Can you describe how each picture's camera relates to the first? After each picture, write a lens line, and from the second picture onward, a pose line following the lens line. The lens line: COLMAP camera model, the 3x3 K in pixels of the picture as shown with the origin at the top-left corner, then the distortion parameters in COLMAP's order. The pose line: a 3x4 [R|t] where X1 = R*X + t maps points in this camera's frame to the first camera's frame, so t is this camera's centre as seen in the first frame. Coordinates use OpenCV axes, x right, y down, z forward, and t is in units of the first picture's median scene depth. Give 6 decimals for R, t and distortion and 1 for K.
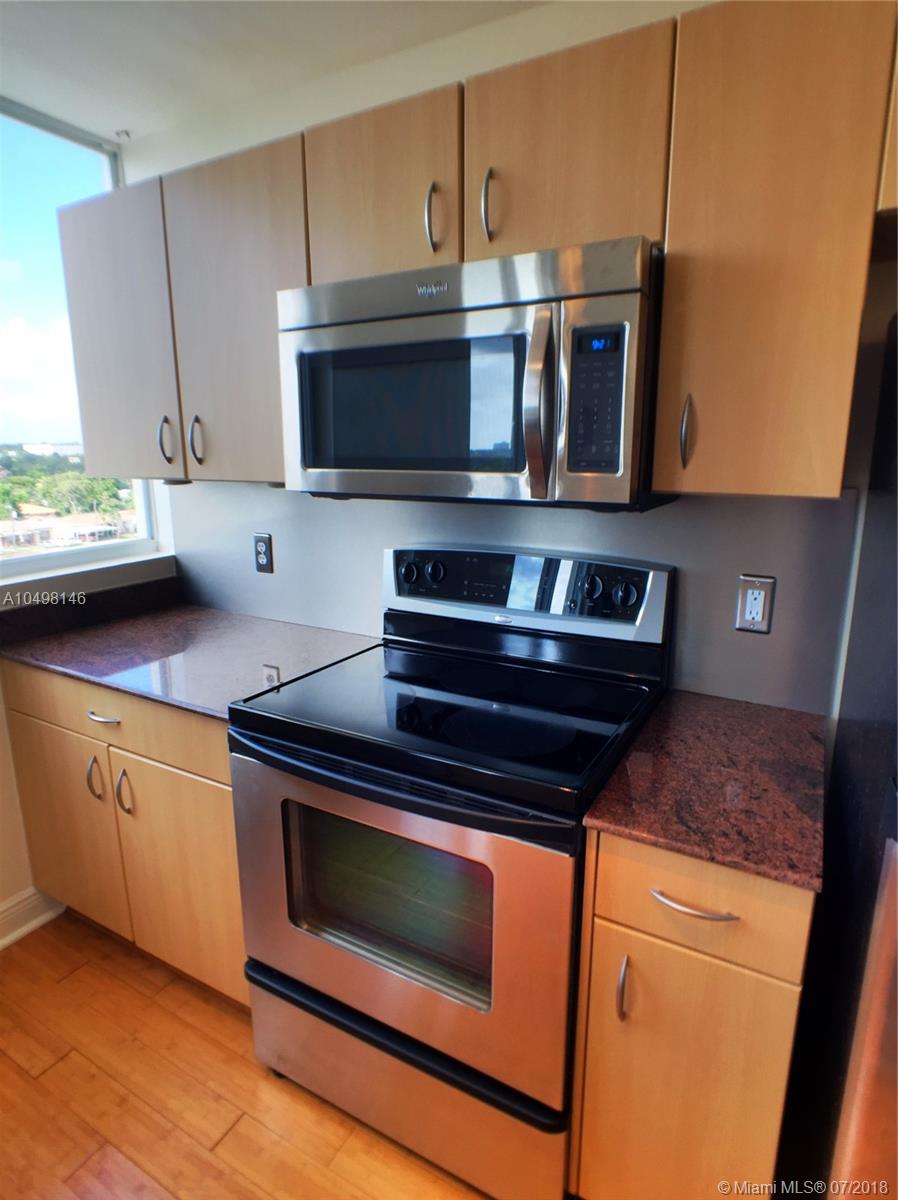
lens RADIAL K [[666.8, 0, 447.2], [0, 666.8, 591.1], [0, 0, 1]] dist [-0.033346, 0.011221]
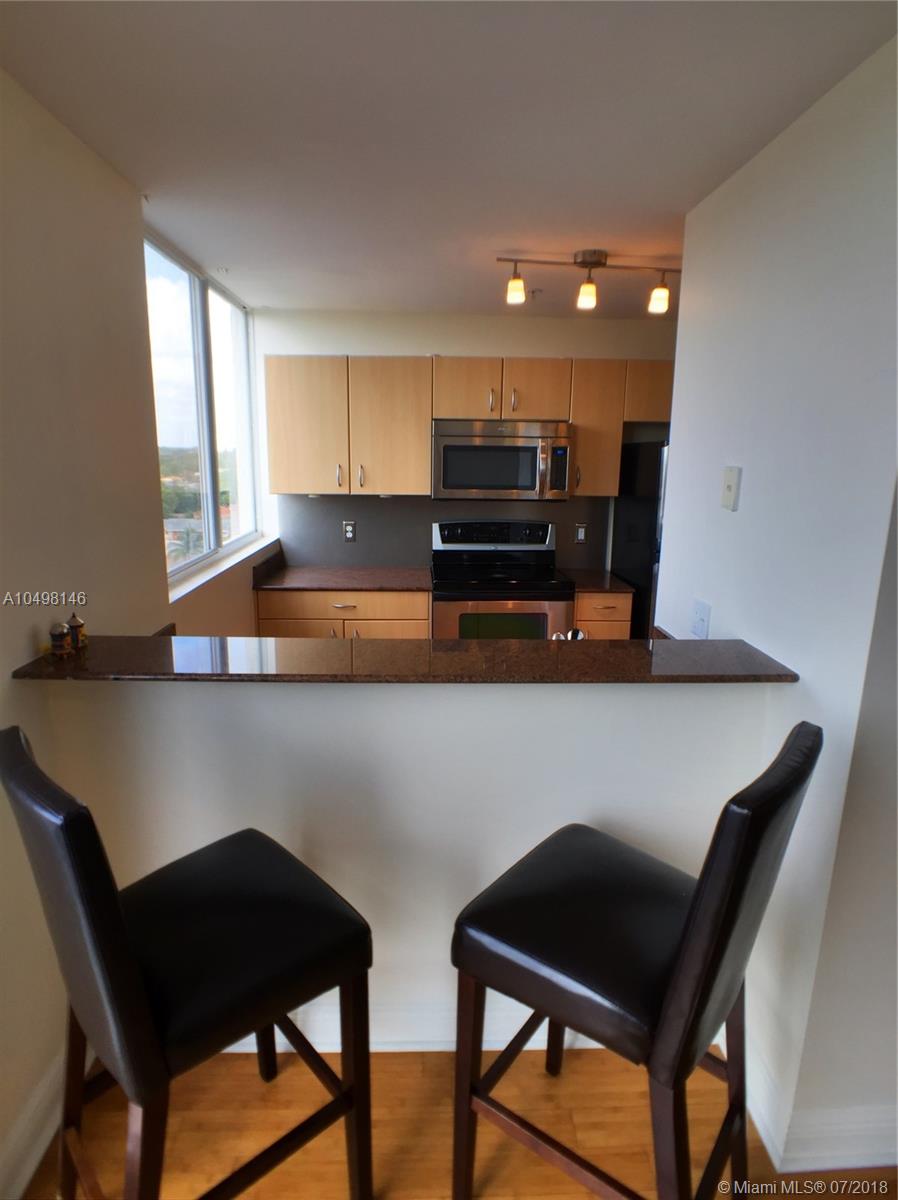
lens RADIAL K [[666.8, 0, 447.2], [0, 666.8, 591.1], [0, 0, 1]] dist [-0.033346, 0.011221]
pose [[0.851902, -0.095003, 0.515013, -1.541173], [0.098474, 0.994926, 0.020642, 0.150746], [-0.514360, 0.033131, 0.856934, -1.171680]]
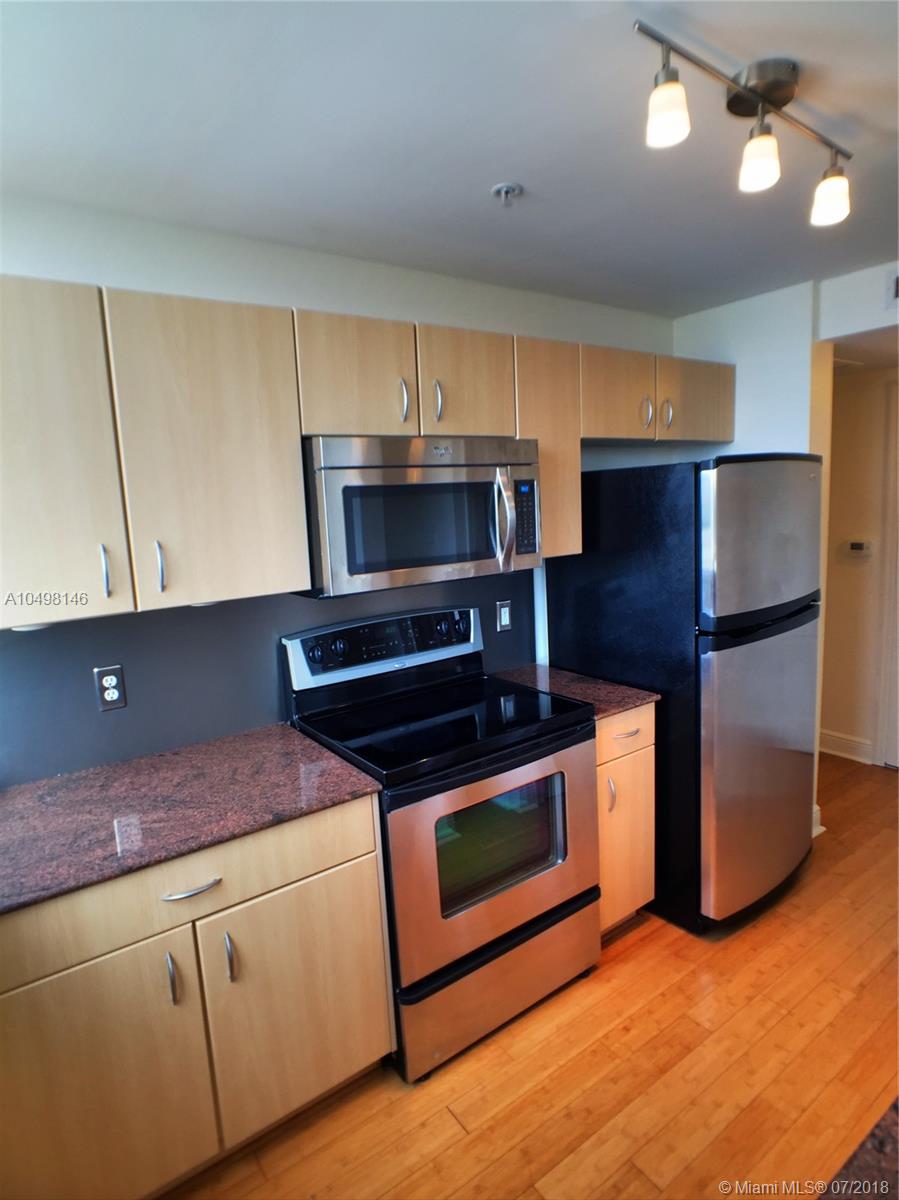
lens RADIAL K [[666.8, 0, 447.7], [0, 666.8, 591.1], [0, 0, 1]] dist [-0.033346, 0.011221]
pose [[0.424117, -0.146084, 0.893747, -1.251420], [0.238624, 0.970054, 0.045320, -0.168181], [-0.873604, 0.194049, 0.446275, 0.287530]]
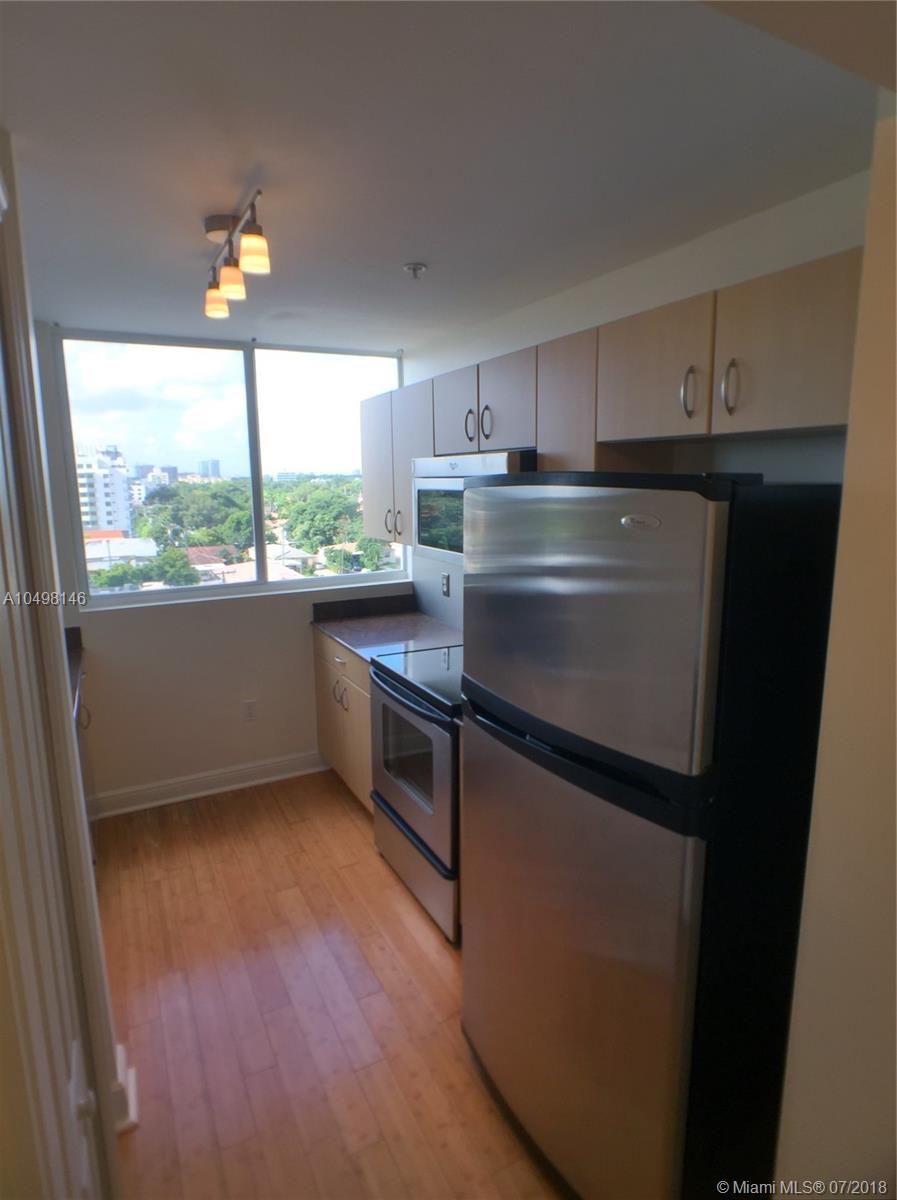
lens RADIAL K [[666.8, 0, 446.7], [0, 666.8, 591.1], [0, 0, 1]] dist [-0.033346, 0.011221]
pose [[0.840141, 0.084103, -0.535807, 0.927803], [-0.105592, 0.994364, -0.009487, -0.036957], [0.531990, 0.064548, 0.844287, -0.623546]]
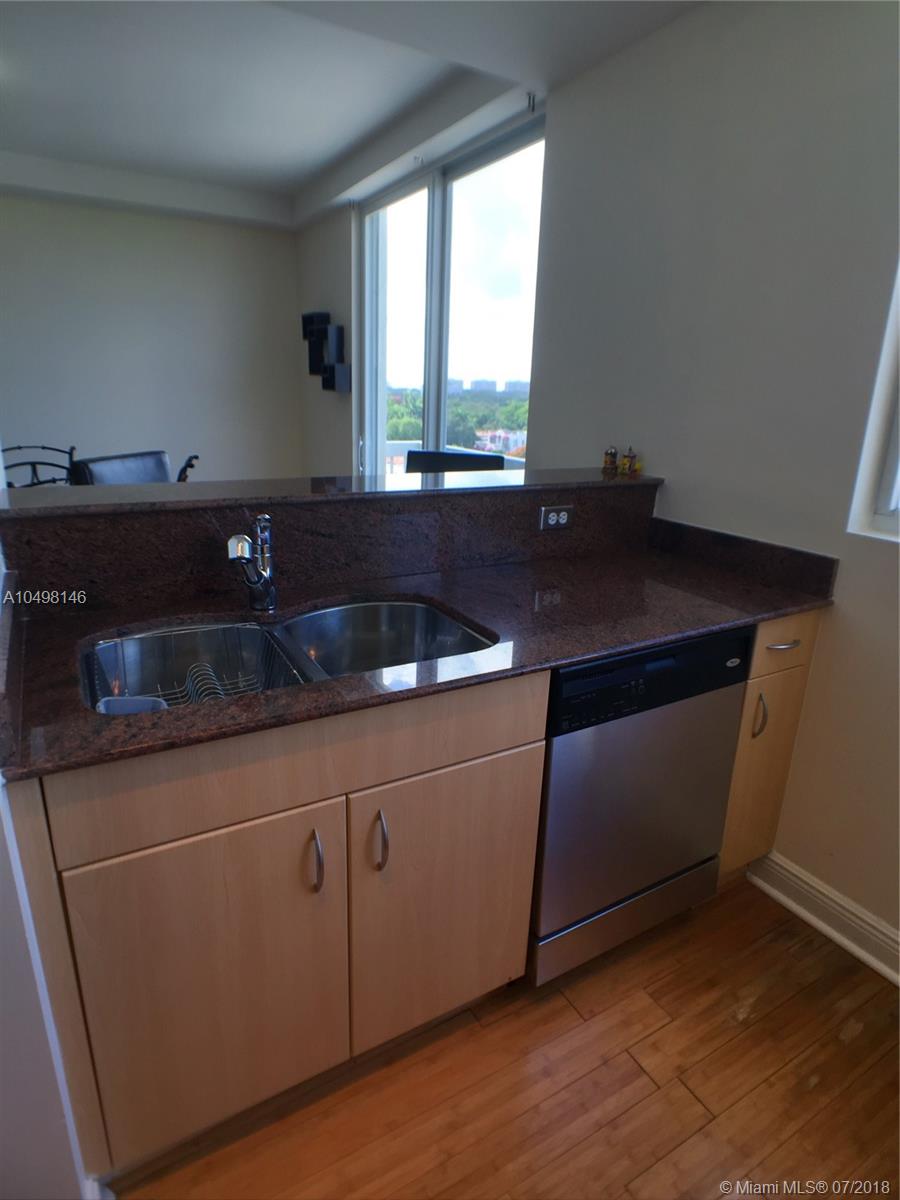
lens RADIAL K [[660.0, 0, 450.0], [0, 660.0, 600.0], [0, 0, 1]] dist [-0.029833, 0.009692]
pose [[-0.500208, 0.245427, -0.830396, 0.010820], [-0.217653, 0.892566, 0.394910, -0.049906], [0.838104, 0.378275, -0.393051, 0.493693]]
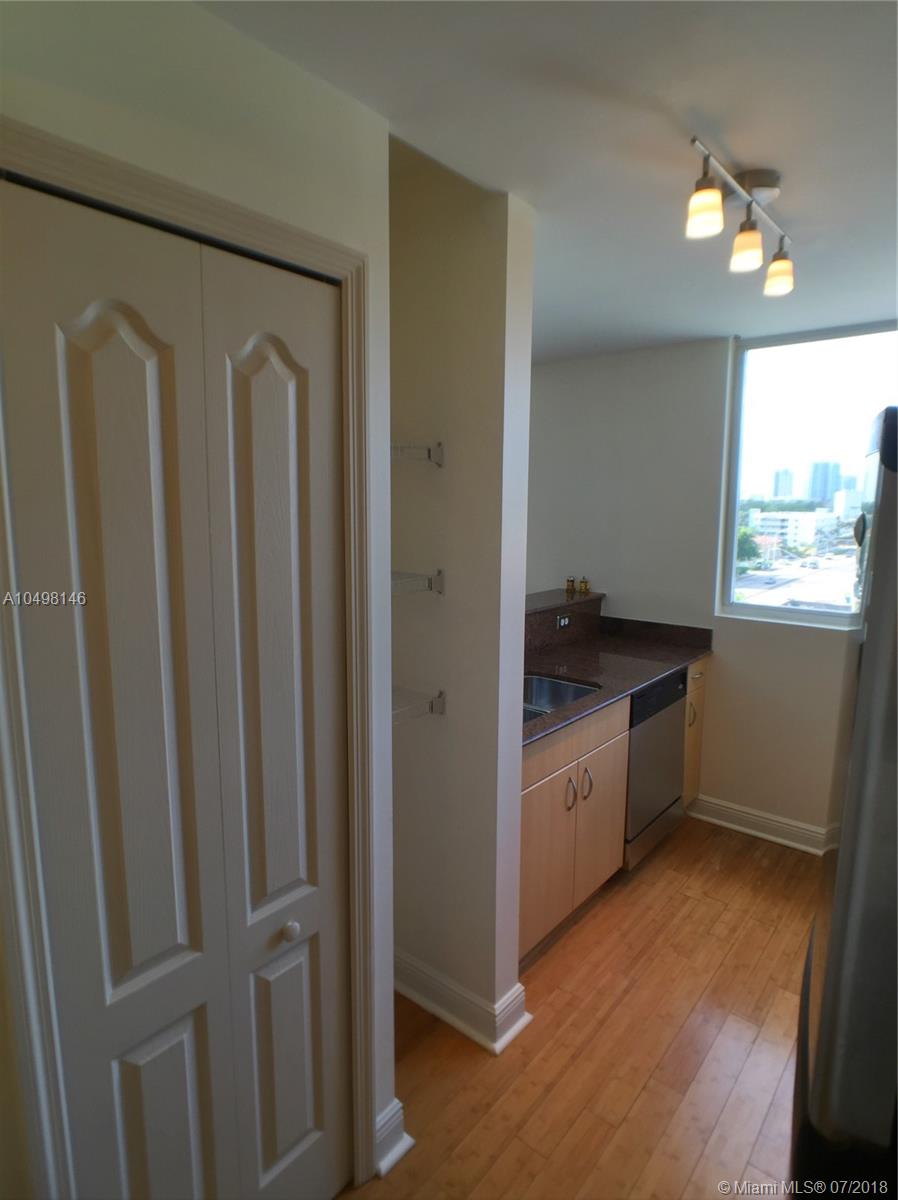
lens RADIAL K [[660.0, 0, 449.0], [0, 660.0, 600.0], [0, 0, 1]] dist [-0.029833, 0.009692]
pose [[-0.182466, 0.152165, -0.971366, 1.071405], [-0.214988, 0.957870, 0.190436, -0.147072], [0.959420, 0.243580, -0.142065, 0.013112]]
